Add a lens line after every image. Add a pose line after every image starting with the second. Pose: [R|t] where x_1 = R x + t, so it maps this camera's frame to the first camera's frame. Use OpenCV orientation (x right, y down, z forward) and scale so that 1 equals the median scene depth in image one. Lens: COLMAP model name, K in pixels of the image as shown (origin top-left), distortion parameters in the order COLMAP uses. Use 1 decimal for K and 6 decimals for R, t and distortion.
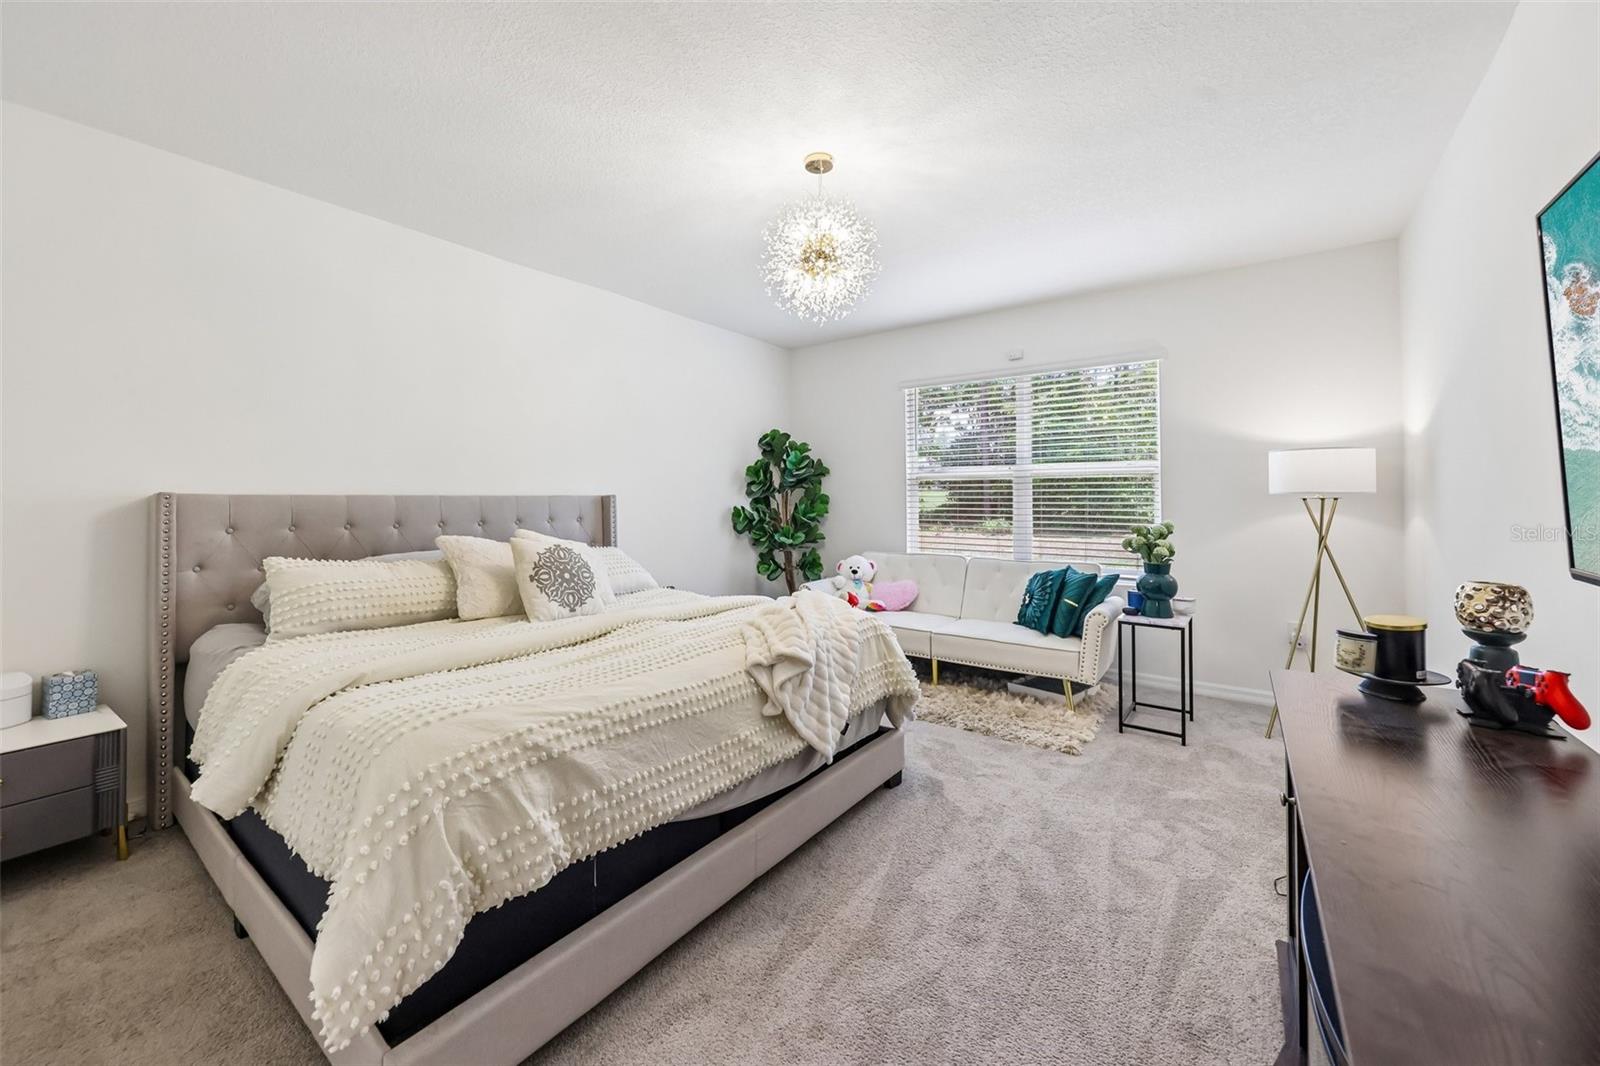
lens RADIAL K [[619.7, 0, 791.0], [0, 619.7, 507.4], [0, 0, 1]] dist [0.001063, -0.000025]
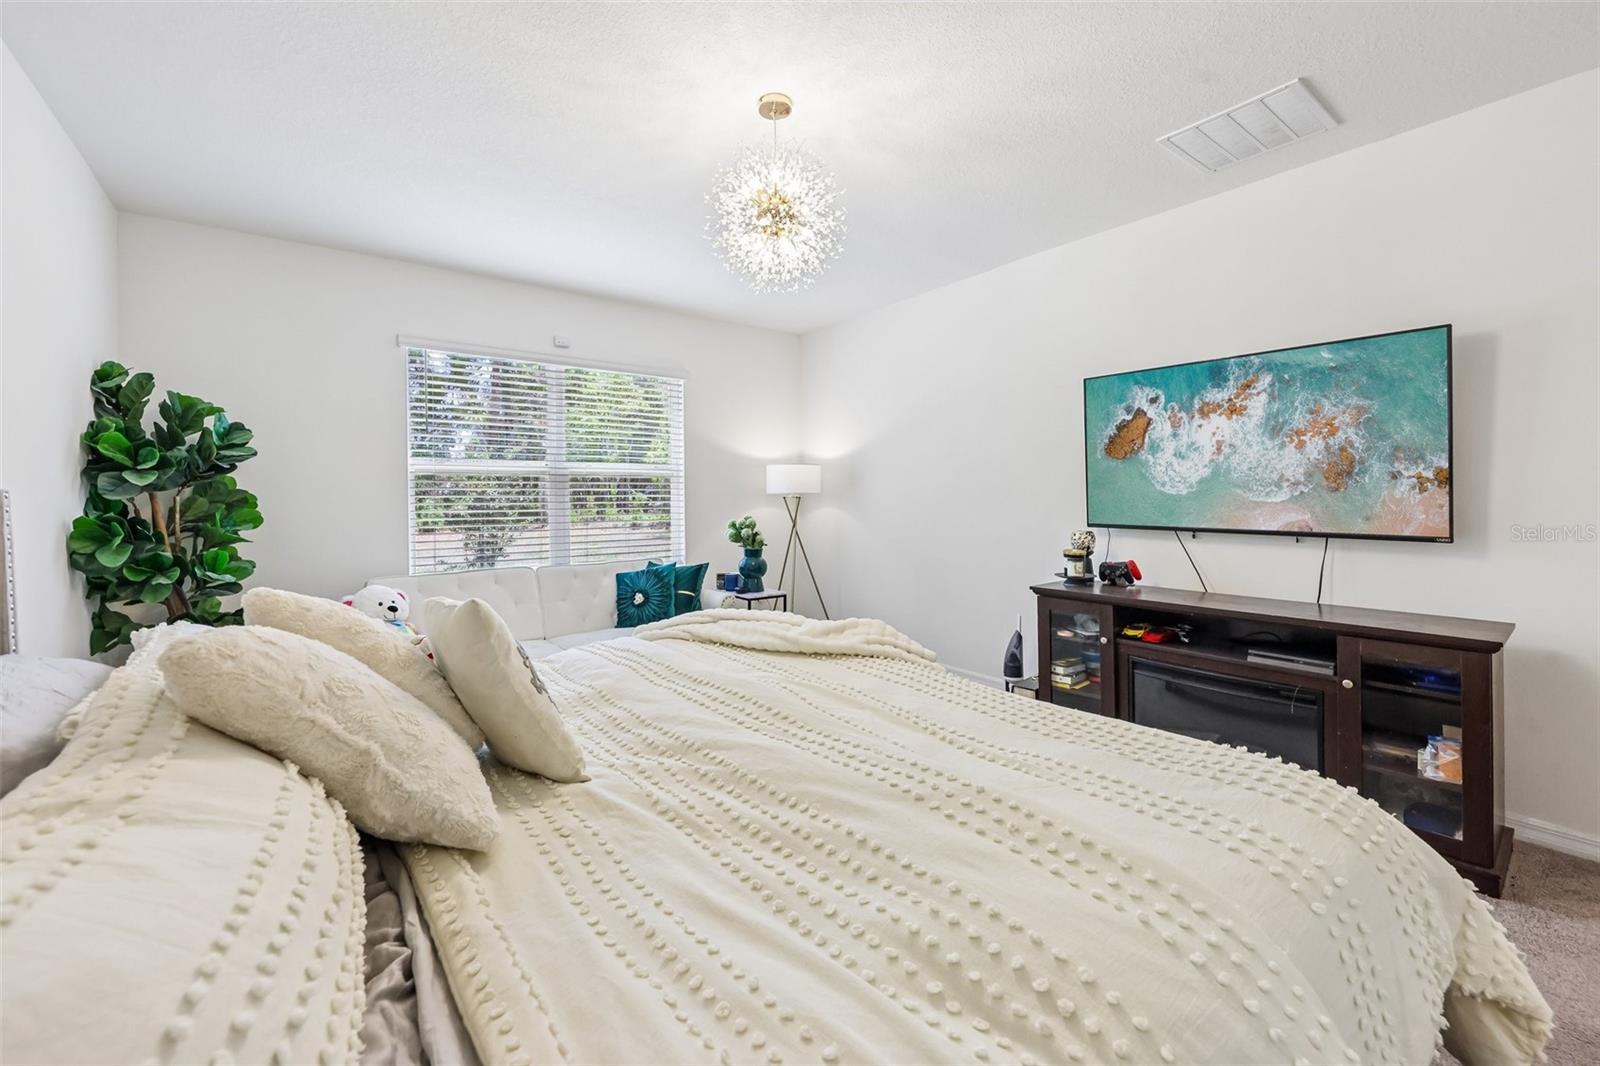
lens RADIAL K [[619.7, 0, 791.0], [0, 619.7, 507.4], [0, 0, 1]] dist [0.001063, -0.000025]
pose [[0.296098, -0.010875, 0.955096, -0.582636], [0.016265, 0.999848, 0.006342, -0.000535], [-0.955019, 0.013657, 0.296230, 0.555882]]
